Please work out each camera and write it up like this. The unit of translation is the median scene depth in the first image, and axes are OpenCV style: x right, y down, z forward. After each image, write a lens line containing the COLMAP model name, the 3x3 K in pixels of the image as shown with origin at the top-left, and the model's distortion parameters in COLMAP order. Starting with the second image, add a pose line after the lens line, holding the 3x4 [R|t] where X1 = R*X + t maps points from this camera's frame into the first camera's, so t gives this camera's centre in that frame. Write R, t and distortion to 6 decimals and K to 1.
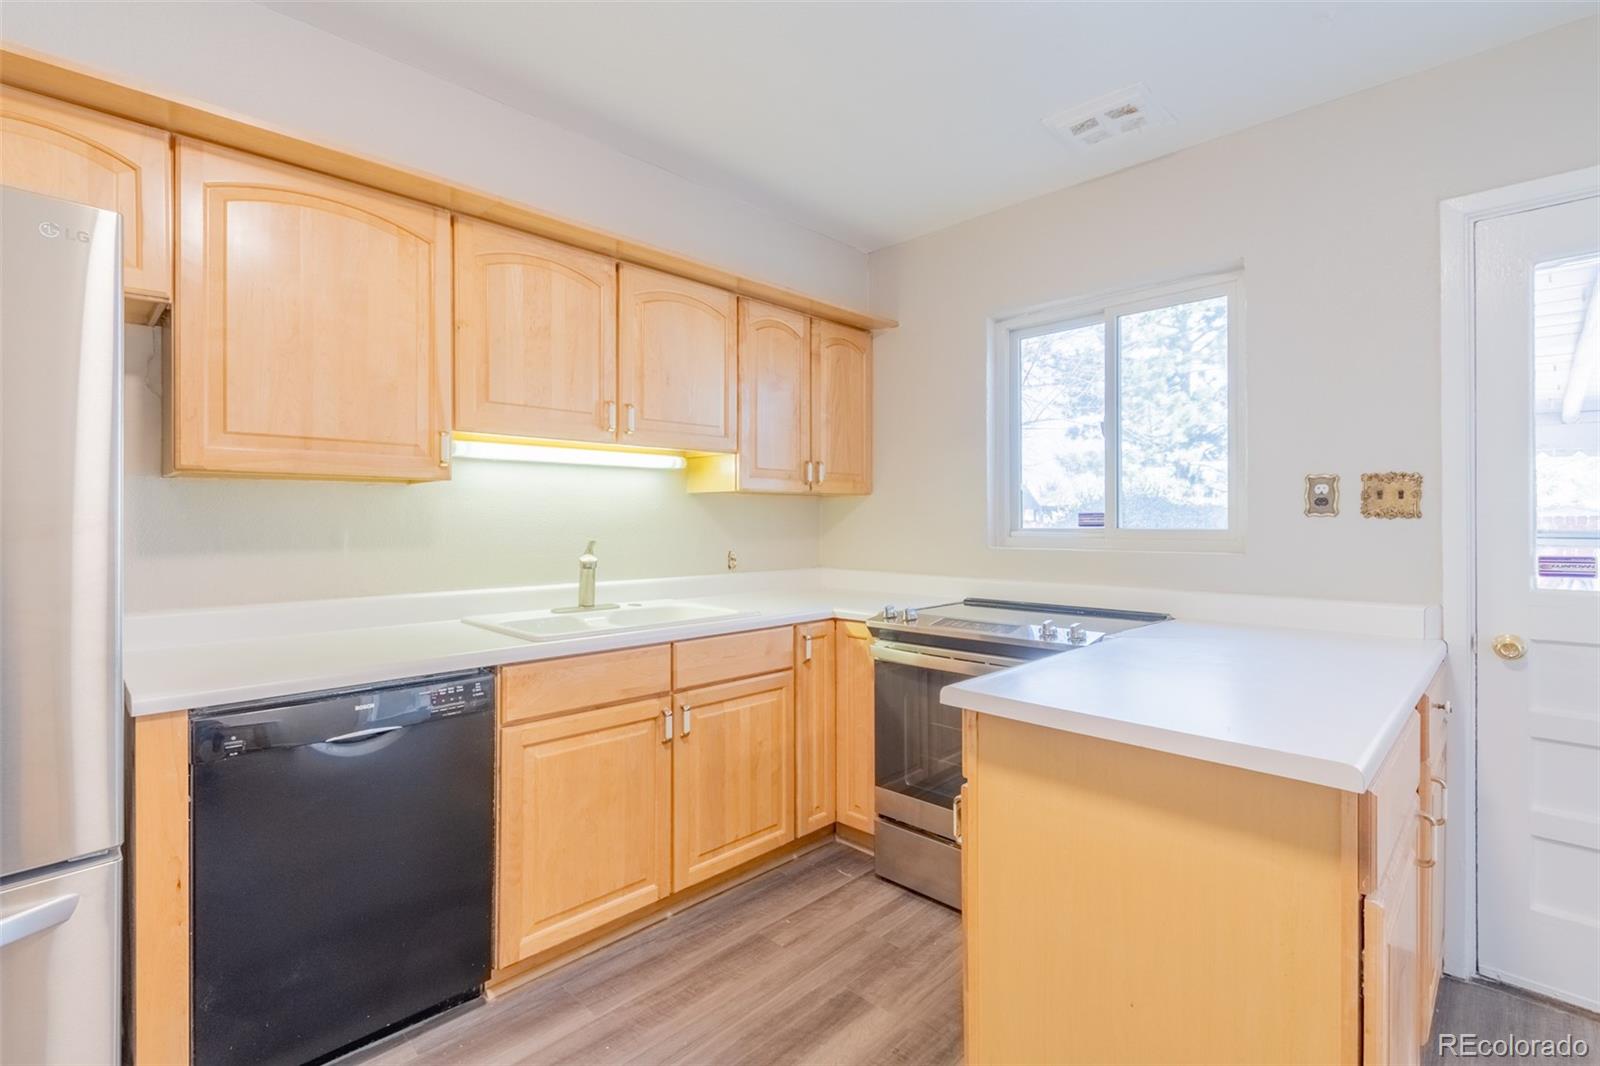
lens RADIAL K [[733.2, 0, 776.9], [0, 733.2, 519.3], [0, 0, 1]] dist [-0.000988, -0.000019]
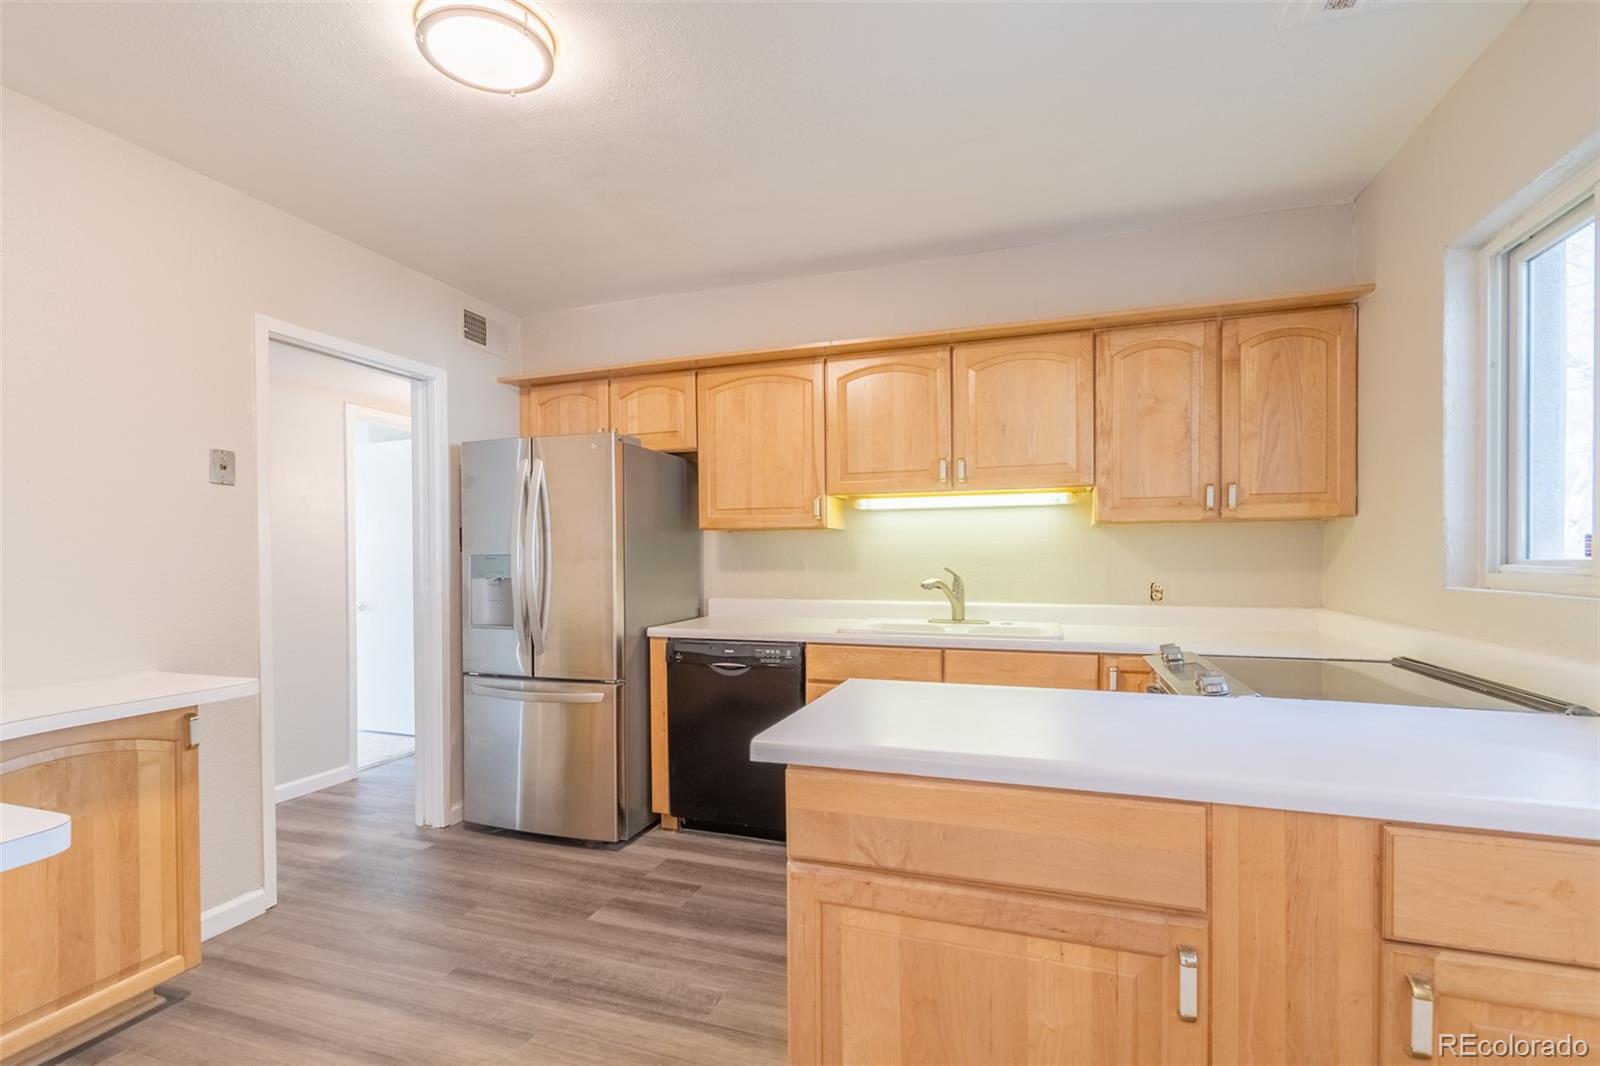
lens RADIAL K [[708.2, 0, 797.9], [0, 708.2, 557.9], [0, 0, 1]] dist [-0.001030, 0.000033]
pose [[0.470564, 0.000350, -0.882366, 0.735281], [0.006324, 0.999973, 0.003769, 0.005359], [0.882343, -0.007354, 0.470549, 0.194211]]
